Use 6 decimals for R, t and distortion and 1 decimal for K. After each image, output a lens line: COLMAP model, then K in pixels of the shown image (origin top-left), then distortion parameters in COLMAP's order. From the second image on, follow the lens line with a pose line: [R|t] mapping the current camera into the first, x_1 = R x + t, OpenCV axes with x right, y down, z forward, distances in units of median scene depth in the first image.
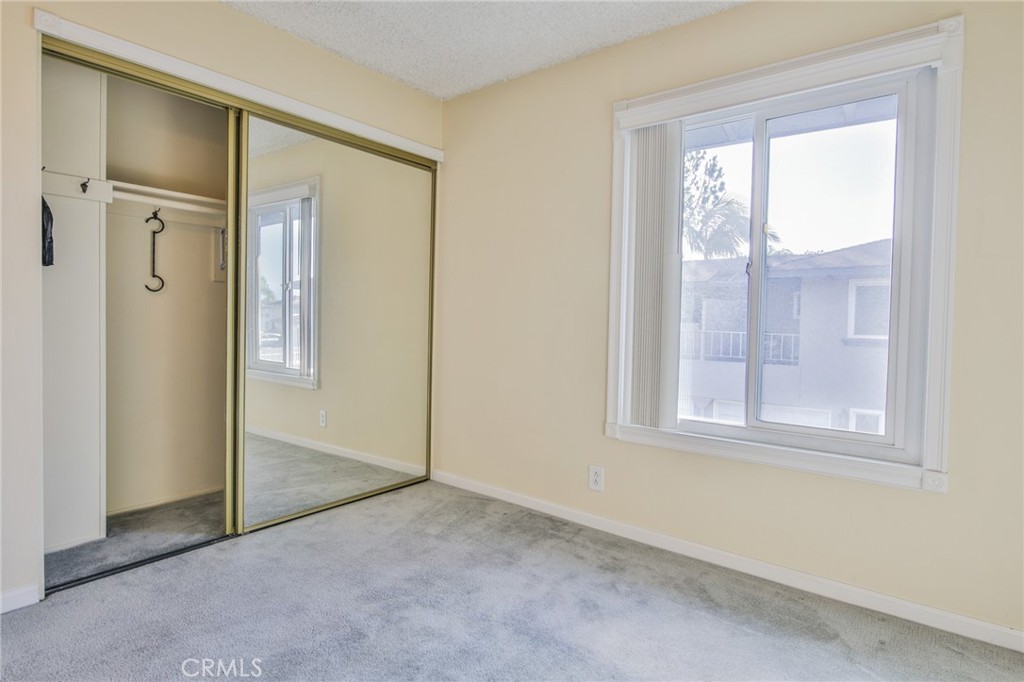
lens RADIAL K [[542.0, 0, 515.7], [0, 542.0, 336.8], [0, 0, 1]] dist [0.004702, -0.009724]
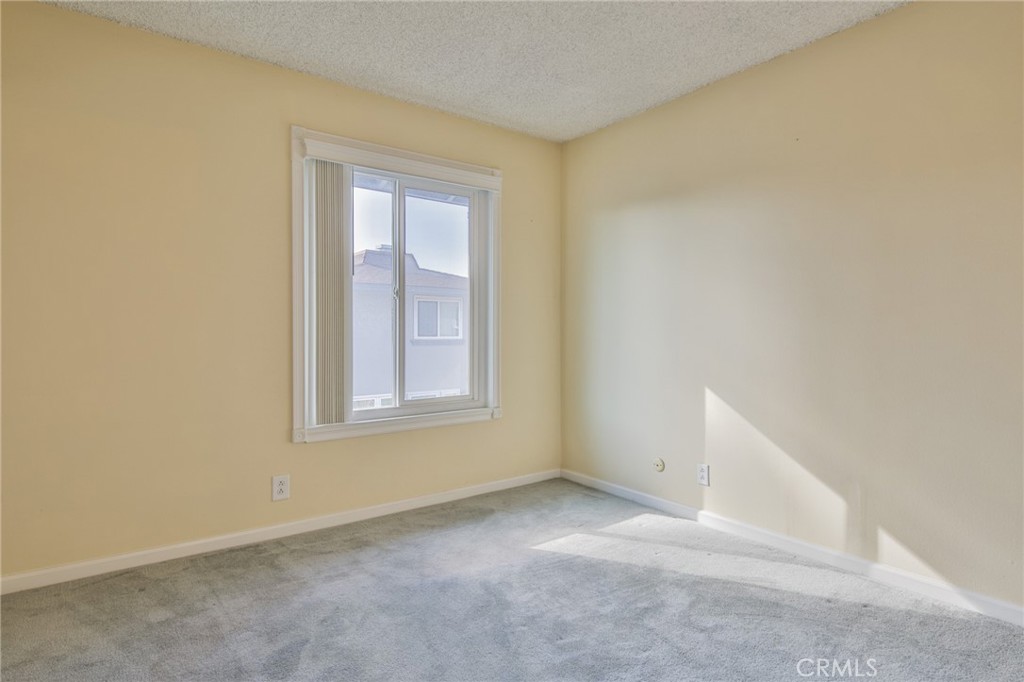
lens RADIAL K [[542.0, 0, 517.3], [0, 542.0, 337.4], [0, 0, 1]] dist [0.004702, -0.009724]
pose [[0.262169, -0.037243, 0.964303, -0.759908], [0.039797, 0.998822, 0.027756, -0.033040], [-0.964201, 0.031100, 0.263342, 0.322285]]
